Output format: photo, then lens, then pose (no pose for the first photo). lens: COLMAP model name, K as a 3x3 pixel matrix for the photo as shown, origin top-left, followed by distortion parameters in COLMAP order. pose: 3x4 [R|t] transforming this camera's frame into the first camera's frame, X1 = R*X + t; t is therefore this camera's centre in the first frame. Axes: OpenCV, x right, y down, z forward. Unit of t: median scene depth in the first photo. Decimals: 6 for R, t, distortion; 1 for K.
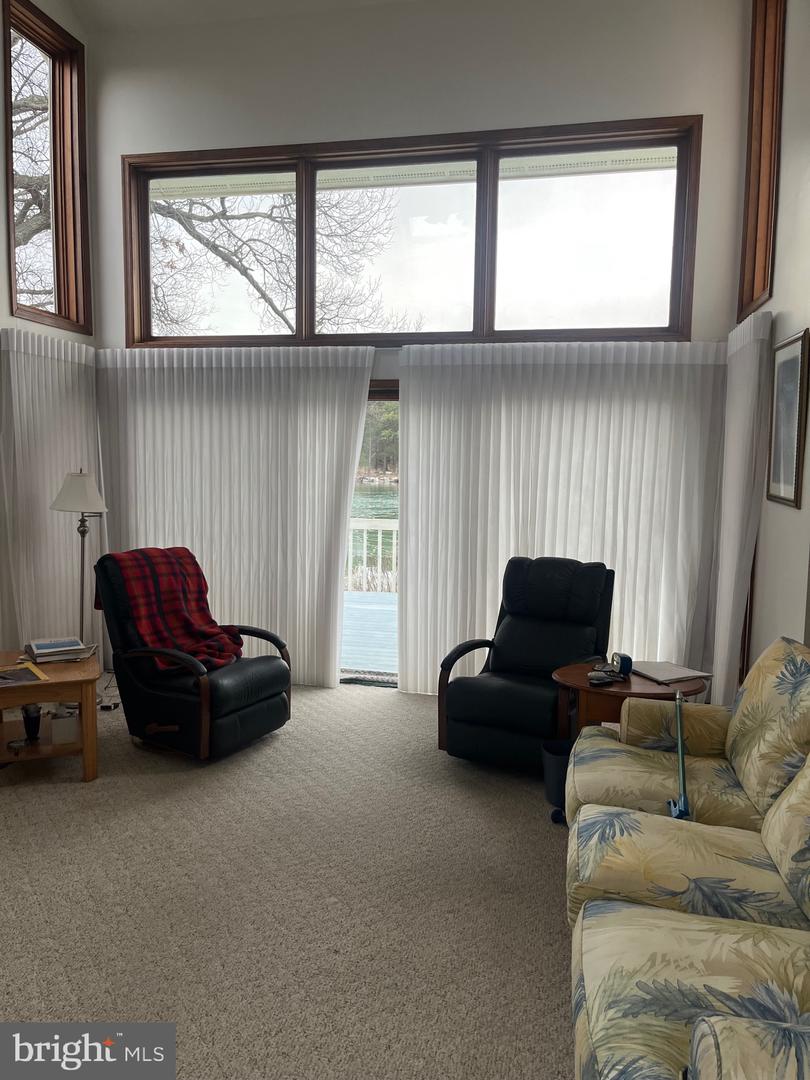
lens RADIAL K [[825.1, 0, 403.6], [0, 825.1, 534.5], [0, 0, 1]] dist [0.025518, 0.001021]
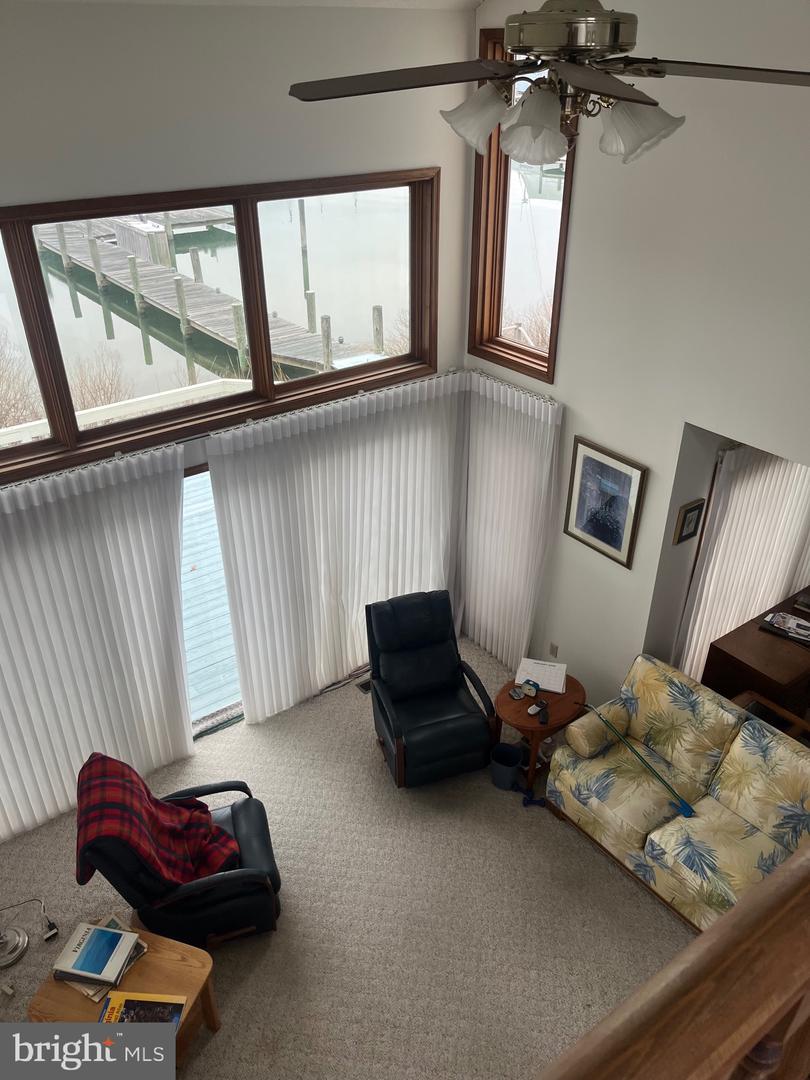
lens RADIAL K [[825.1, 0, 403.6], [0, 825.1, 534.5], [0, 0, 1]] dist [0.025518, 0.001021]
pose [[0.656989, -0.392625, 0.643593, -0.553391], [0.083639, 0.886373, 0.455353, -0.595212], [-0.749246, -0.245332, 0.615176, 0.279990]]
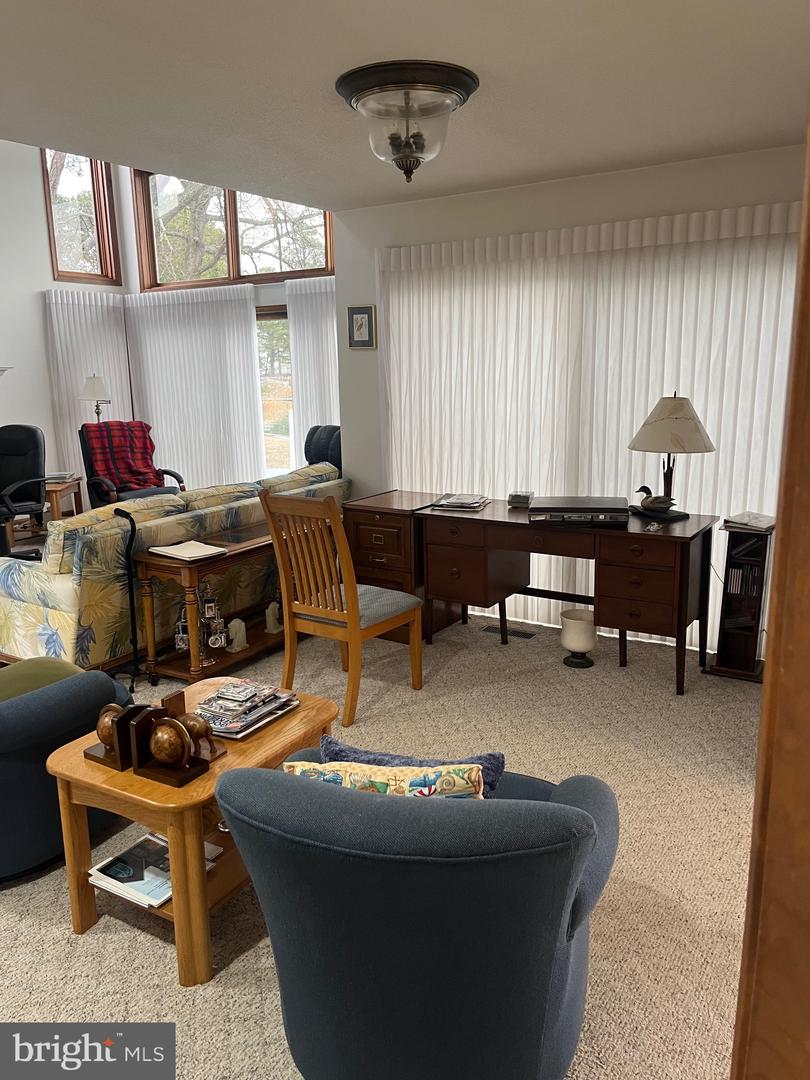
lens RADIAL K [[818.6, 0, 395.7], [0, 818.6, 539.8], [0, 0, 1]] dist [0.050583, -0.062804]
pose [[0.932462, 0.041973, -0.358821, 0.818387], [0.001306, 0.992830, 0.119530, 0.056192], [0.361265, -0.111926, 0.925721, -0.351984]]
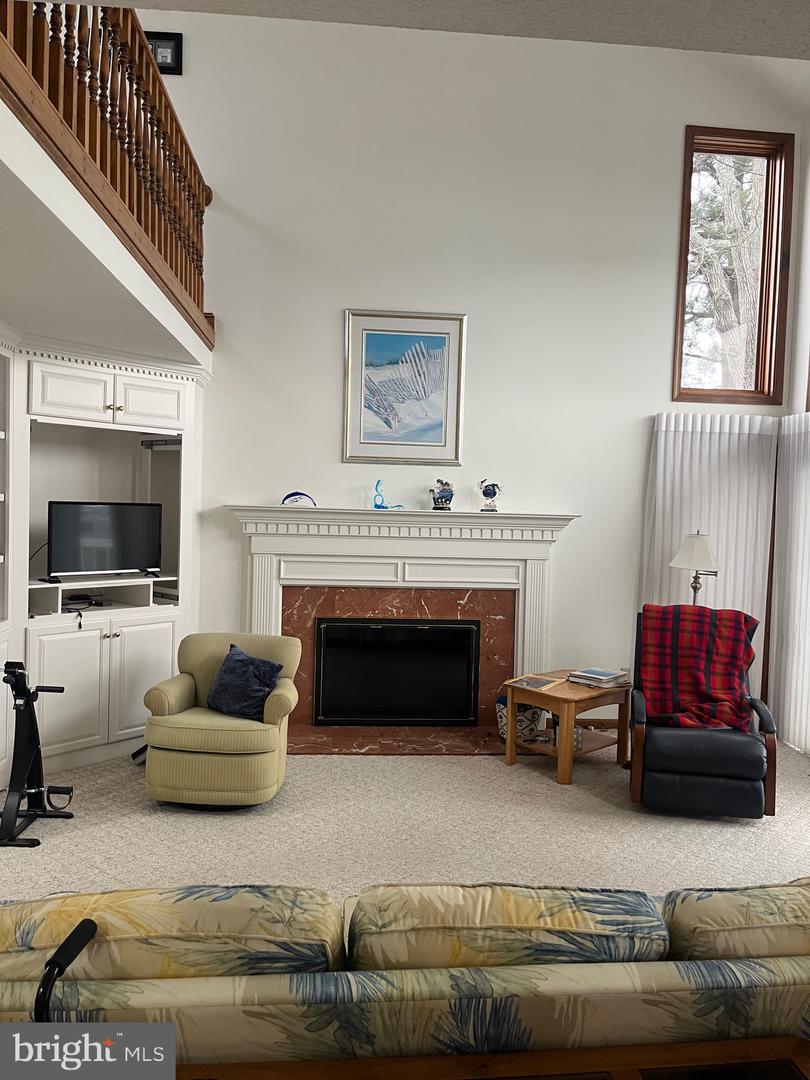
lens RADIAL K [[818.6, 0, 395.7], [0, 818.6, 539.8], [0, 0, 1]] dist [0.050583, -0.062804]
pose [[0.294825, 0.036929, -0.954837, 0.573291], [-0.113400, 0.993544, 0.003412, -0.027171], [0.948799, 0.107273, 0.297109, 0.317281]]
